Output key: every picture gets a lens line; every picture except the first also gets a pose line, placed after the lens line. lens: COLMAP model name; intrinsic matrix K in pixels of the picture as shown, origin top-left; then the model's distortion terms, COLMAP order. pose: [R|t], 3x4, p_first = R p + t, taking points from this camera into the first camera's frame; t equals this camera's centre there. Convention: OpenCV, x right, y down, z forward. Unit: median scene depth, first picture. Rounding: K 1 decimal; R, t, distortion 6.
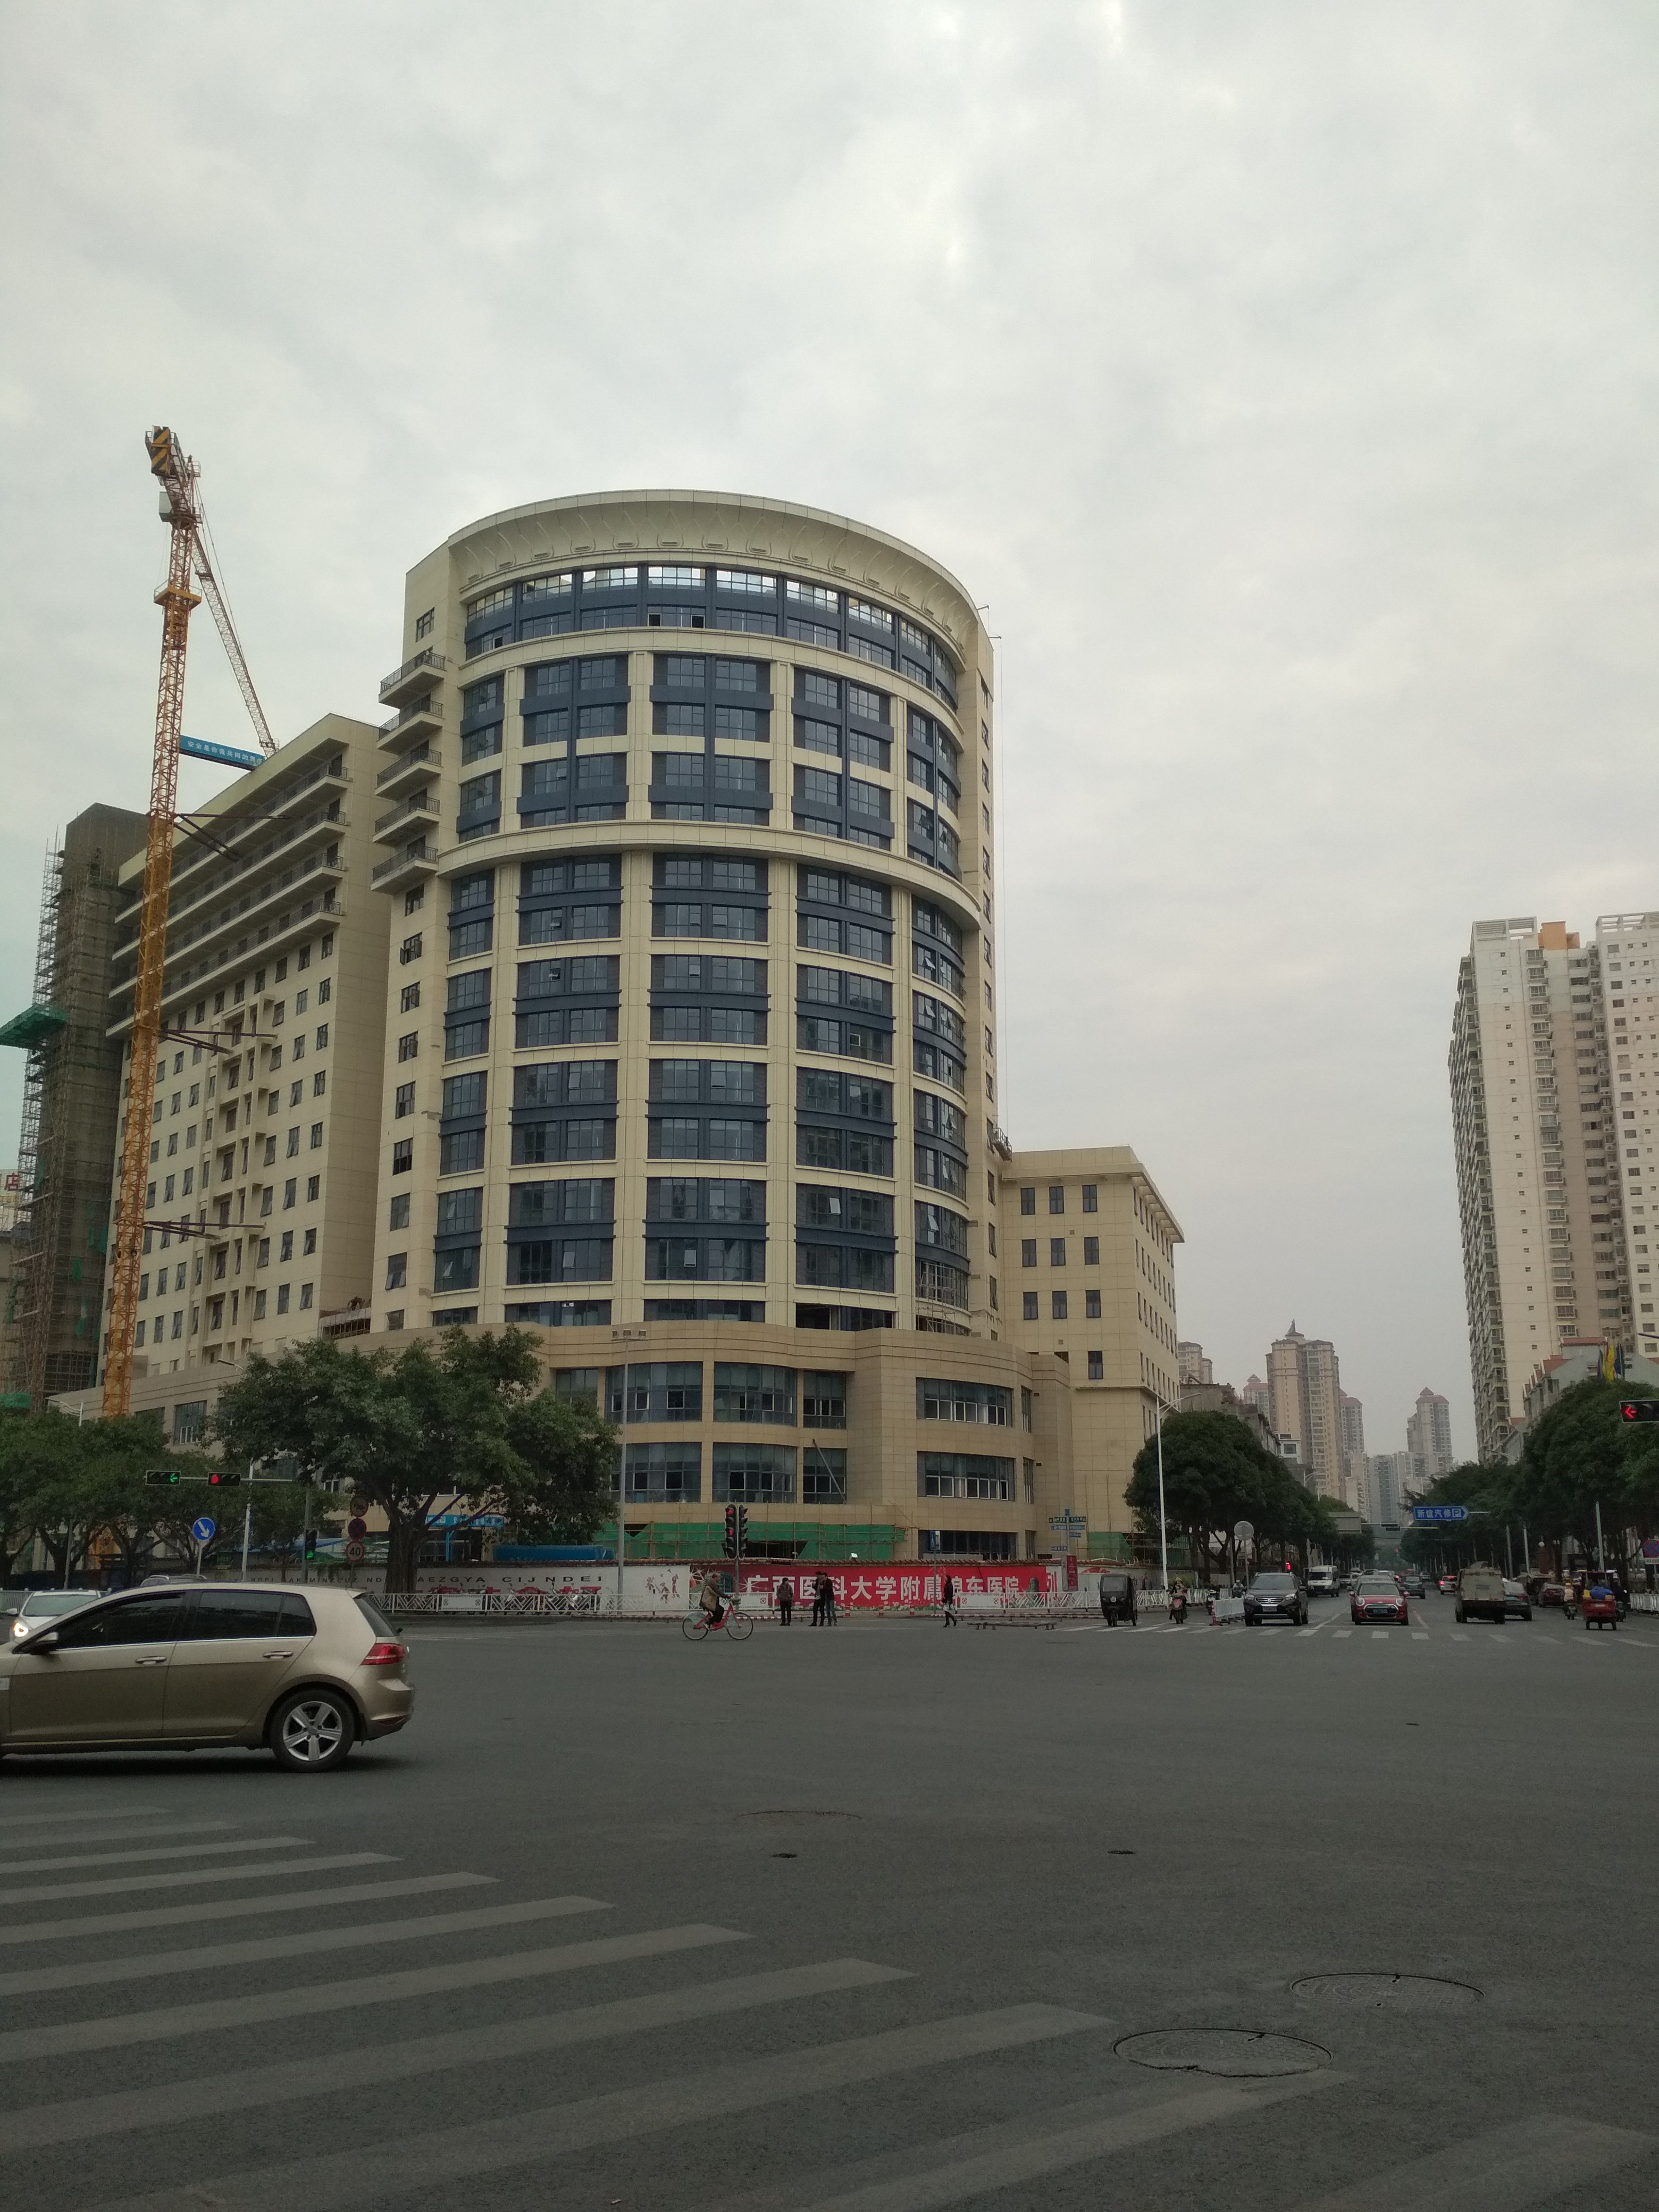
lens RADIAL K [[2004.5, 0, 825.3], [0, 2004.5, 1111.1], [0, 0, 1]] dist [0.048401, -0.036572]
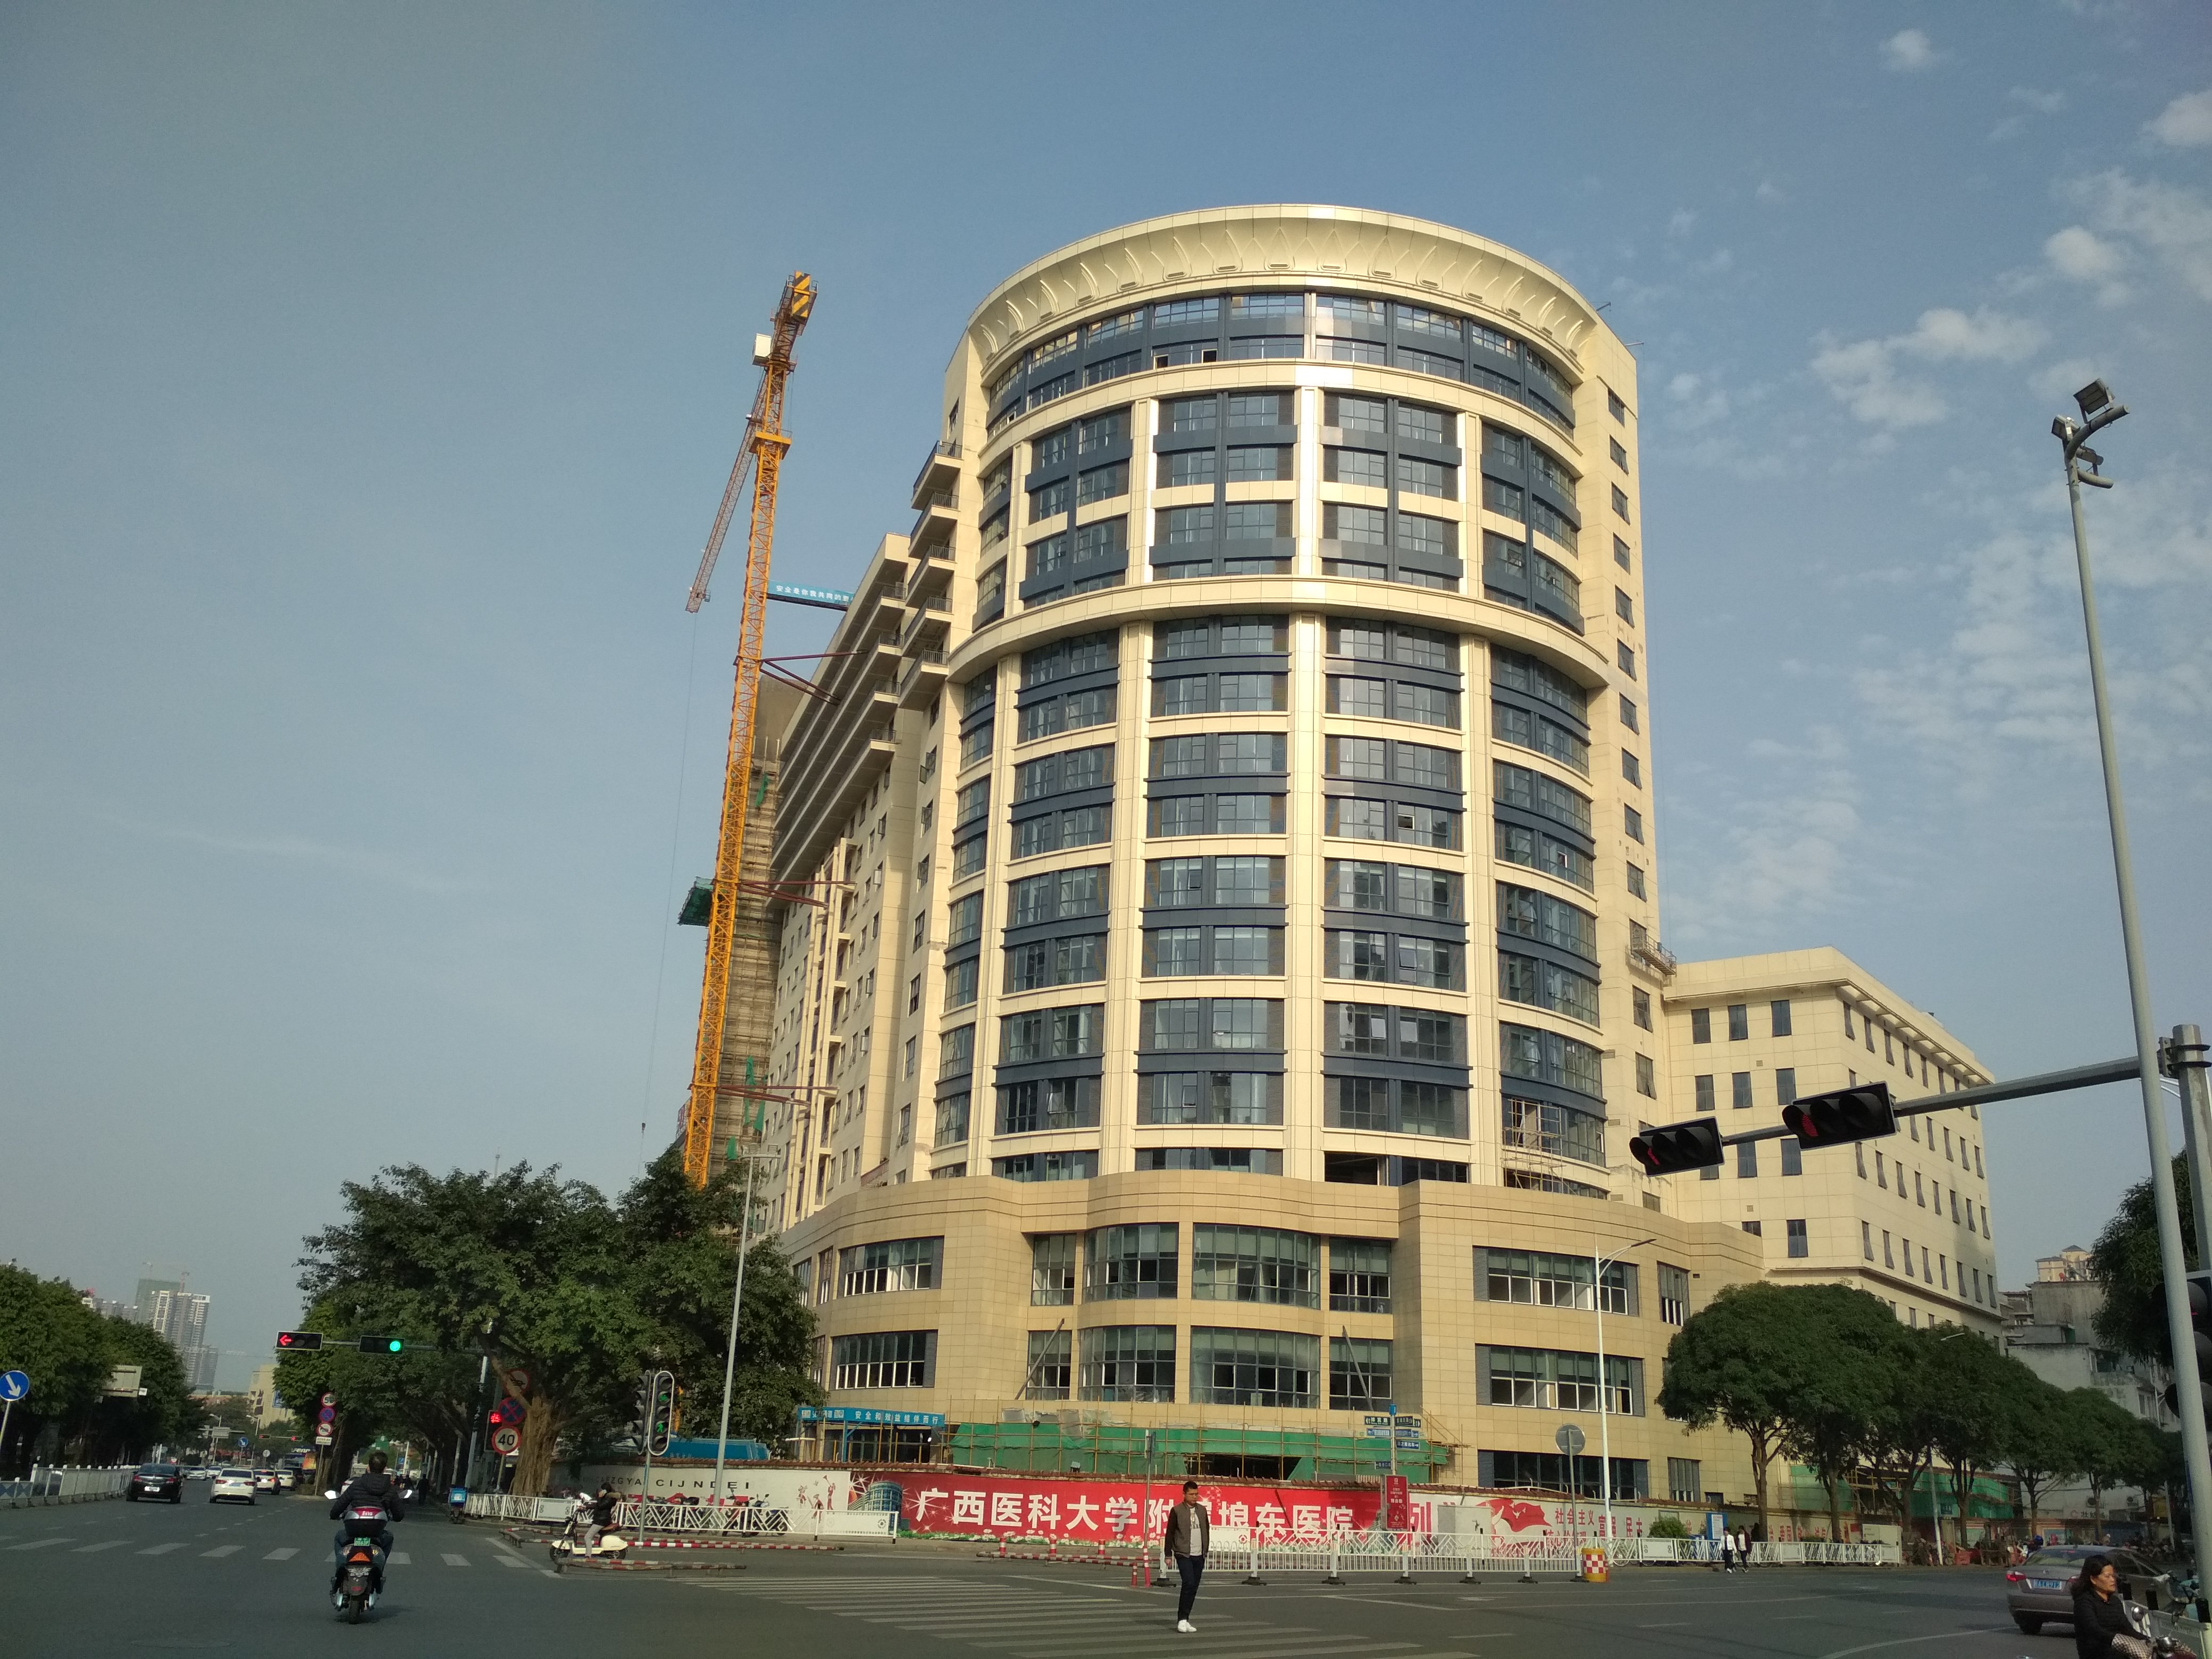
lens RADIAL K [[2004.5, 0, 1105.5], [0, 2004.5, 812.7], [0, 0, 1]] dist [0.048401, -0.036572]
pose [[0.933607, -0.078198, -0.349662, 0.187063], [0.040162, 0.992583, -0.114746, 0.049120], [0.356041, 0.093084, 0.929823, 0.210834]]
